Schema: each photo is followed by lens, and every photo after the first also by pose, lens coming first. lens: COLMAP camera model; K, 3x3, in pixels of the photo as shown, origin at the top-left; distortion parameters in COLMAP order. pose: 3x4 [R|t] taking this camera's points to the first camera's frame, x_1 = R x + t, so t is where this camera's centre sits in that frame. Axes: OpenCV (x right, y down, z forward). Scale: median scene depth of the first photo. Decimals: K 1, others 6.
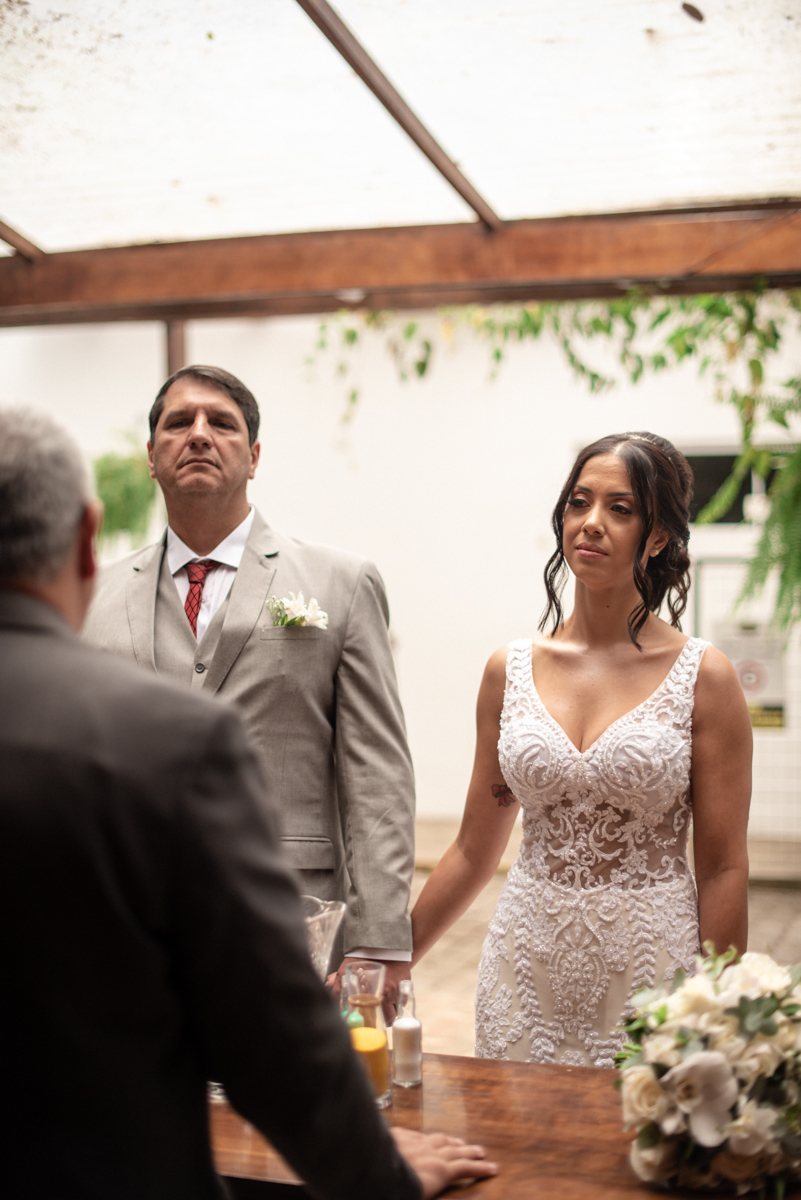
lens RADIAL K [[1792.1, 0, 400.5], [0, 1792.1, 600.0], [0, 0, 1]] dist [-0.139379, 0.055567]
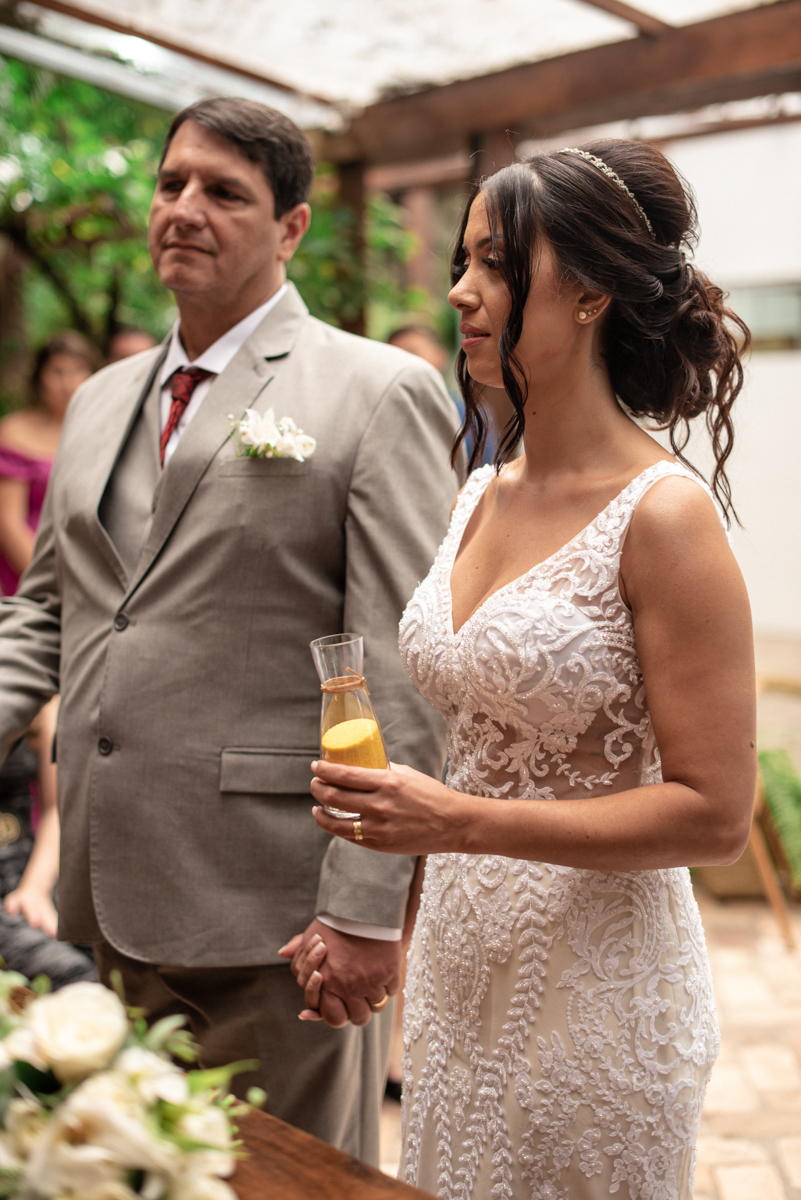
lens RADIAL K [[1792.1, 0, 400.5], [0, 1792.1, 600.0], [0, 0, 1]] dist [-0.139379, 0.055567]
pose [[0.743294, 0.026008, -0.668459, 0.525600], [0.035445, 0.996309, 0.078178, 0.018275], [0.668025, -0.081803, 0.739629, 0.478039]]
